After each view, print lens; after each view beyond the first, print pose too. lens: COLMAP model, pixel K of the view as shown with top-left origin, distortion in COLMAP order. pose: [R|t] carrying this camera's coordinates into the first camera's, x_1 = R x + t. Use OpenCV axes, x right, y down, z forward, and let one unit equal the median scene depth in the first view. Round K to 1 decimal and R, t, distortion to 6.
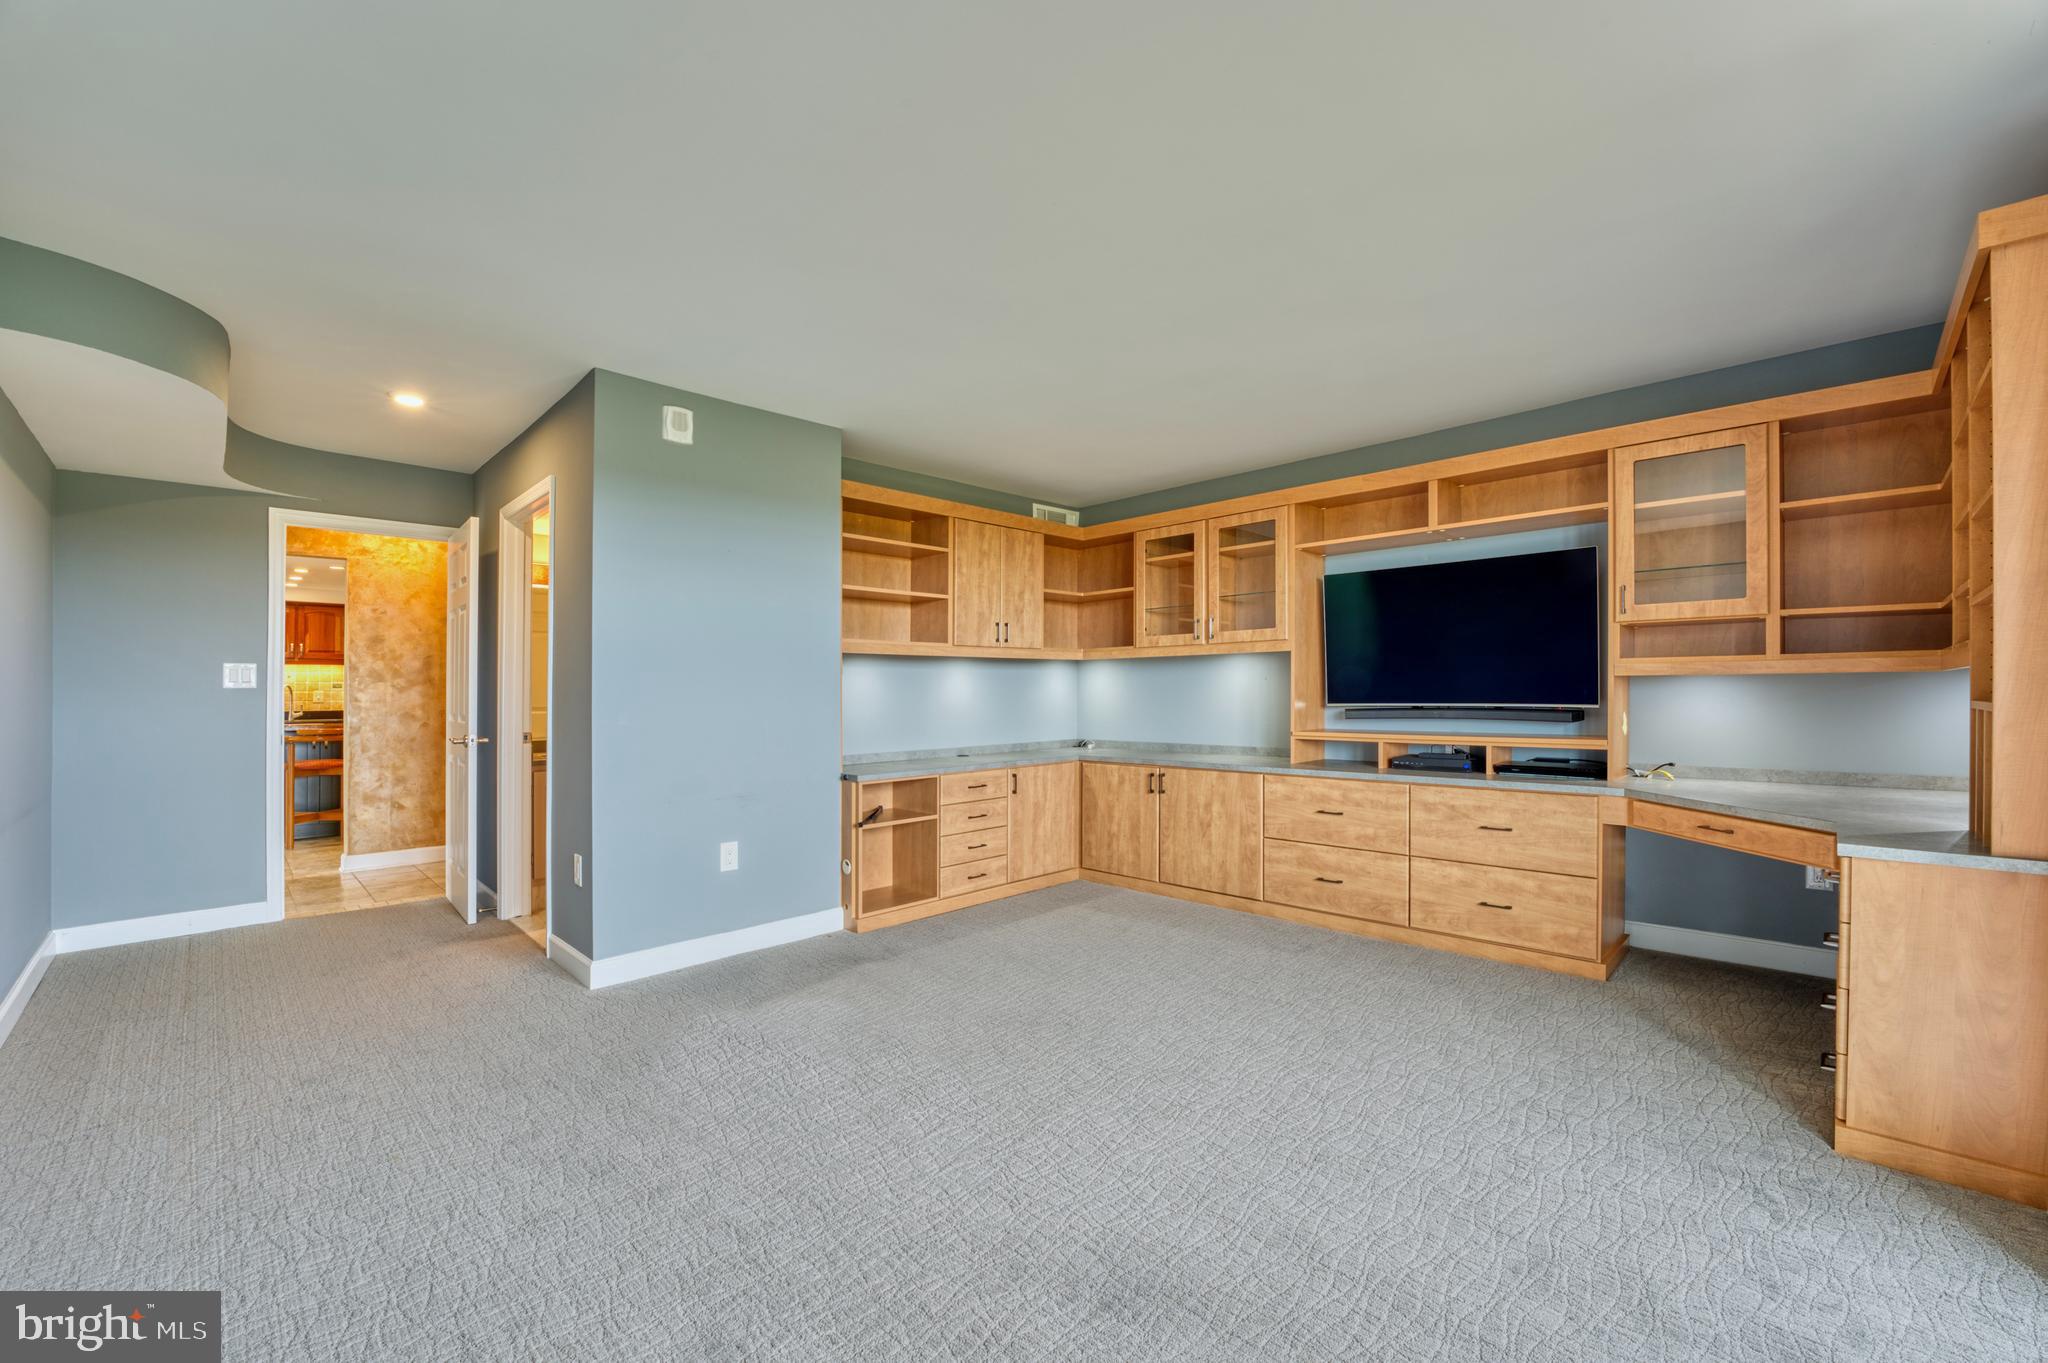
lens RADIAL K [[819.9, 0, 1027.5], [0, 819.9, 658.9], [0, 0, 1]] dist [-0.000184, 0.000217]
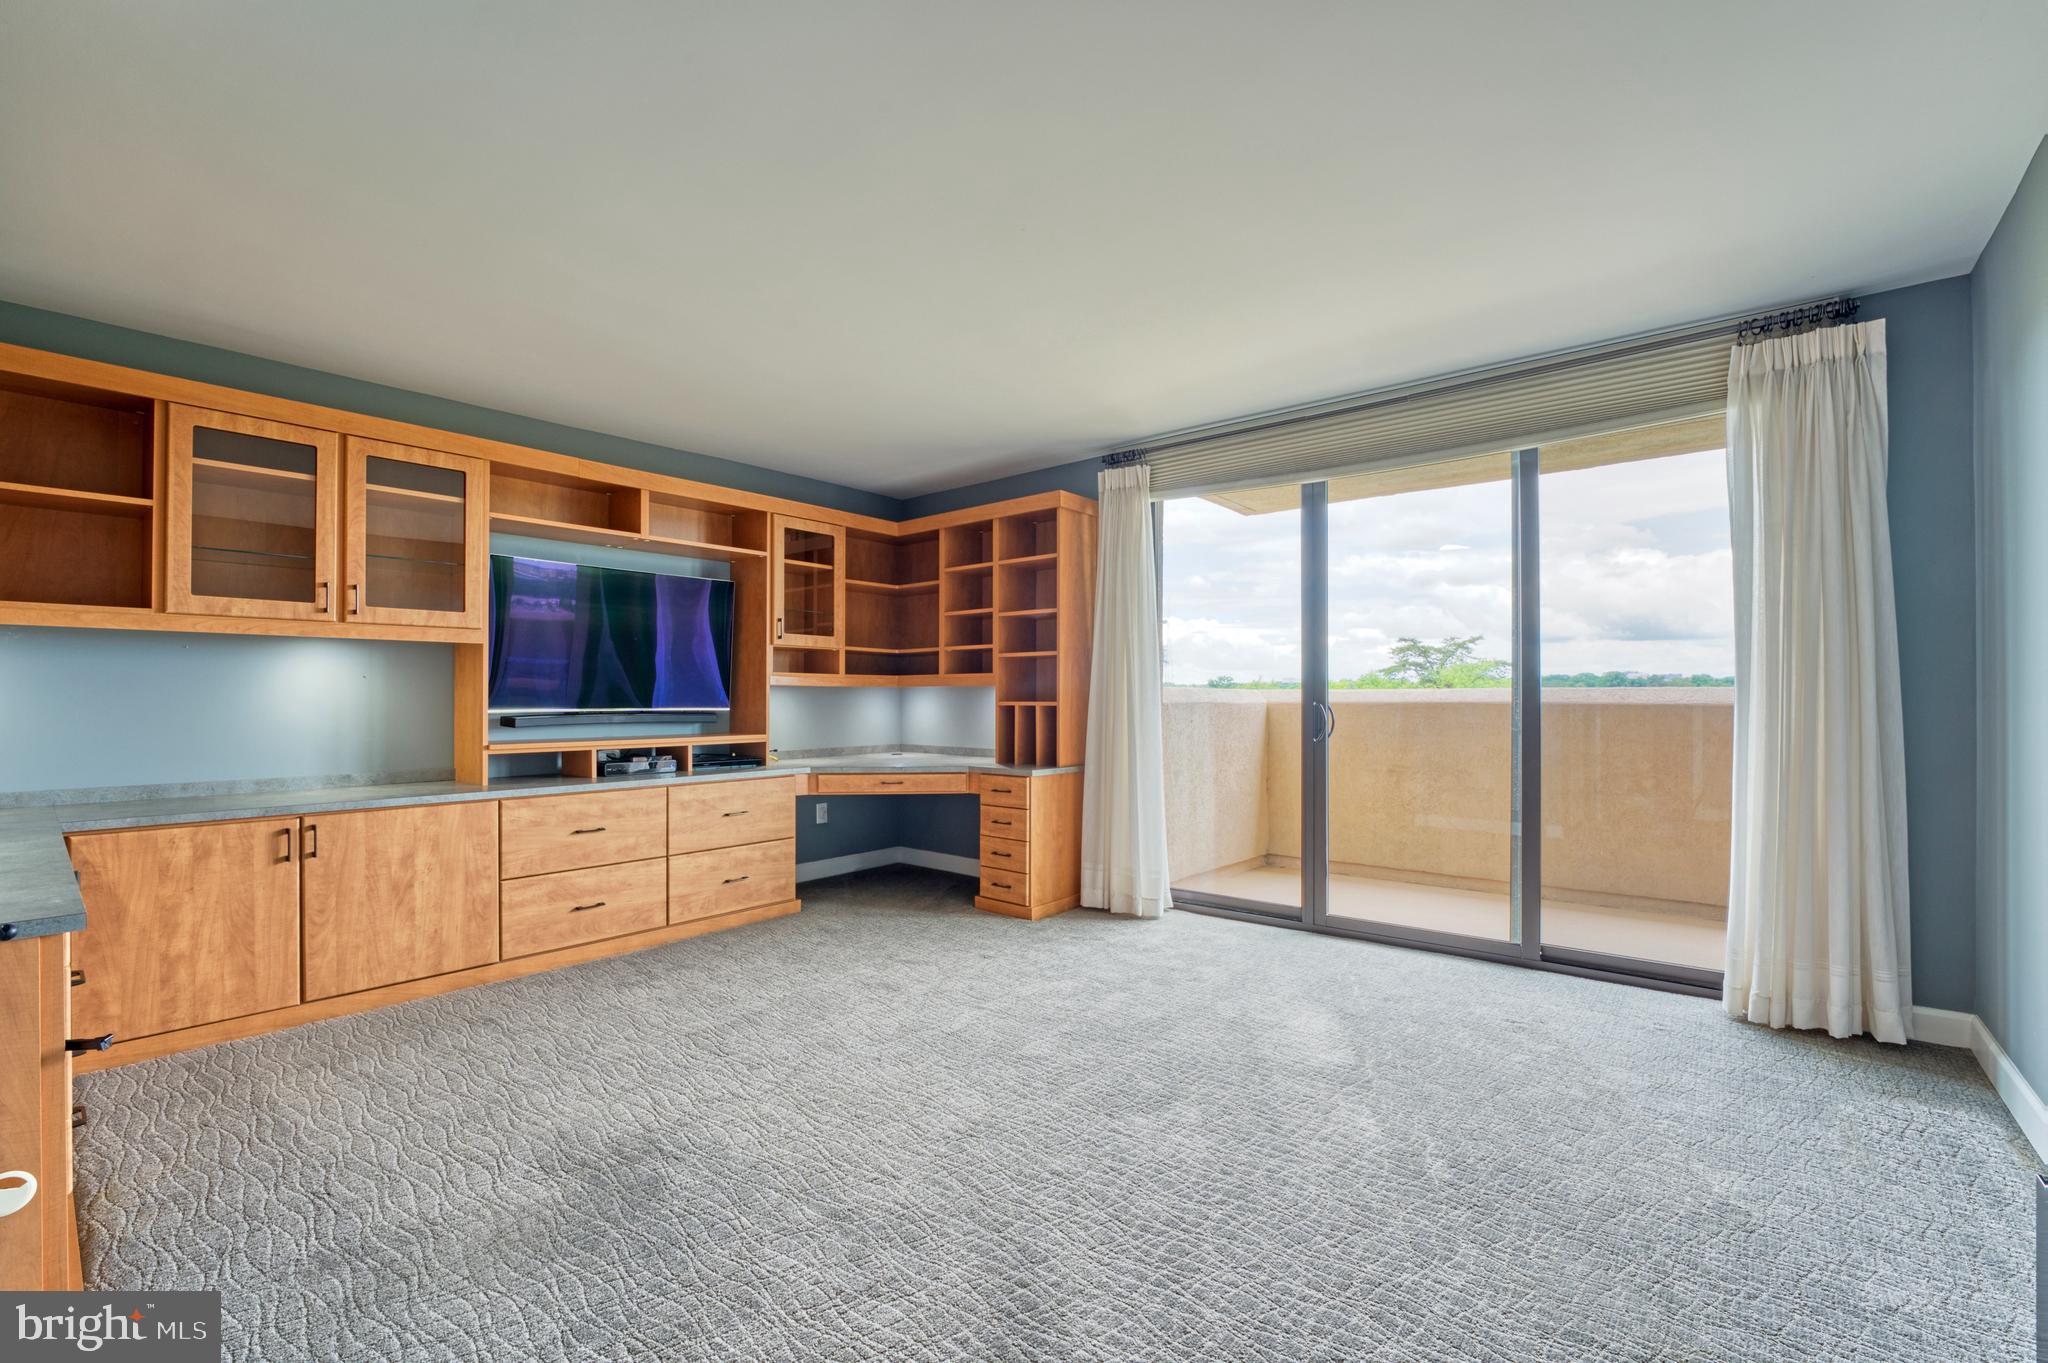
lens RADIAL K [[866.3, 0, 1017.4], [0, 866.3, 667.2], [0, 0, 1]] dist [-0.000672, -0.000129]
pose [[-0.051380, 0.040596, 0.997854, -0.594369], [-0.041696, 0.998215, -0.042757, 0.029785], [-0.997808, -0.043803, -0.049595, 0.577365]]
